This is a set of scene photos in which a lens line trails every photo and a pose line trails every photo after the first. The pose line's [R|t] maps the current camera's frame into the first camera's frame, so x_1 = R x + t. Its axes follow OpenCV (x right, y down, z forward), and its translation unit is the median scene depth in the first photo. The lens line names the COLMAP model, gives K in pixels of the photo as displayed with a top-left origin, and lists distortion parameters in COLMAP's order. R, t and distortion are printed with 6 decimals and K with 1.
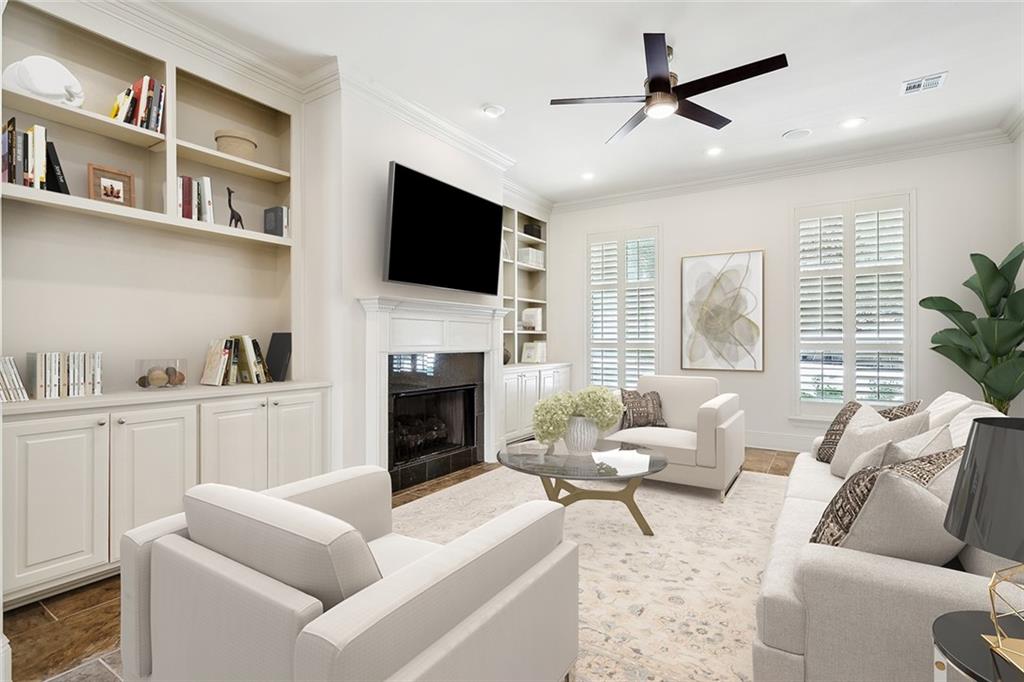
lens RADIAL K [[478.2, 0, 512.0], [0, 478.2, 341.0], [0, 0, 1]] dist [0.001085, -0.000044]
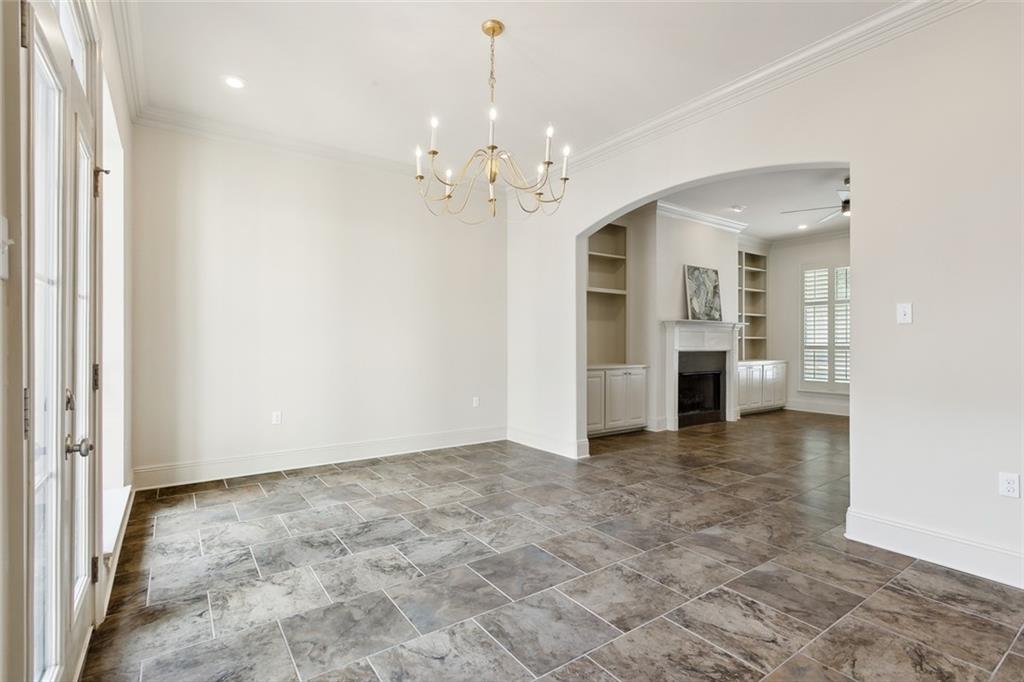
lens RADIAL K [[478.2, 0, 512.0], [0, 478.2, 341.0], [0, 0, 1]] dist [0.001085, -0.000044]
pose [[0.929314, 0.001124, -0.369288, -0.129149], [-0.002948, 0.999986, -0.004374, -0.001065], [0.369278, 0.005154, 0.929305, -0.695746]]
